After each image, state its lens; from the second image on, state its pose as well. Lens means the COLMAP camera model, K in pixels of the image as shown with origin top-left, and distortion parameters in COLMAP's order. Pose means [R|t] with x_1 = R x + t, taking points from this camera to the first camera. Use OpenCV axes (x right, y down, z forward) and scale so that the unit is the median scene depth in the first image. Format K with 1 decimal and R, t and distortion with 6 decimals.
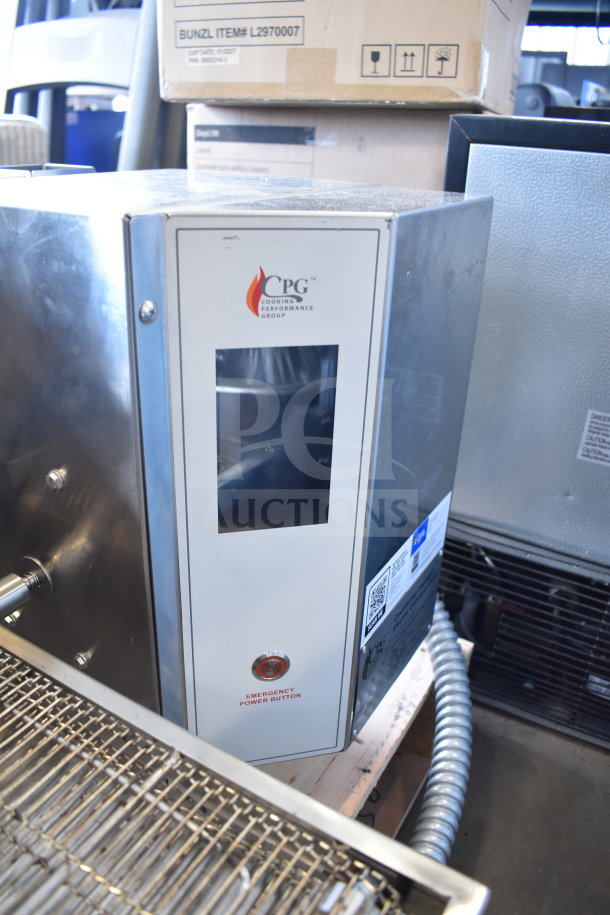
lens RADIAL K [[717.2, 0, 302.3], [0, 717.2, 457.9], [0, 0, 1]] dist [-0.069194, -0.005049]
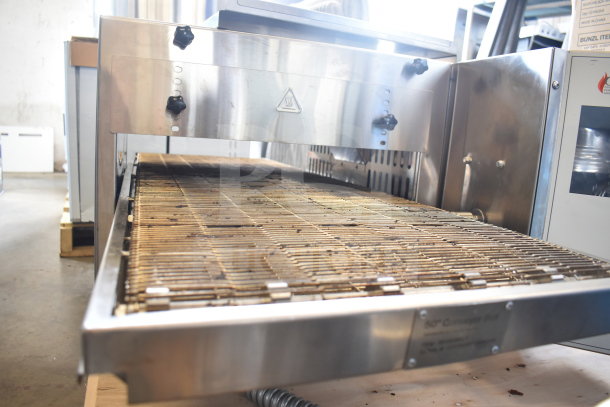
lens RADIAL K [[478.2, 0, 306.2], [0, 478.2, 204.5], [0, 0, 1]] dist [-0.069194, -0.005049]
pose [[0.787505, 0.117487, -0.605006, 0.063420], [-0.301430, 0.929661, -0.211824, 0.355653], [0.537564, 0.349179, 0.767527, -0.279494]]
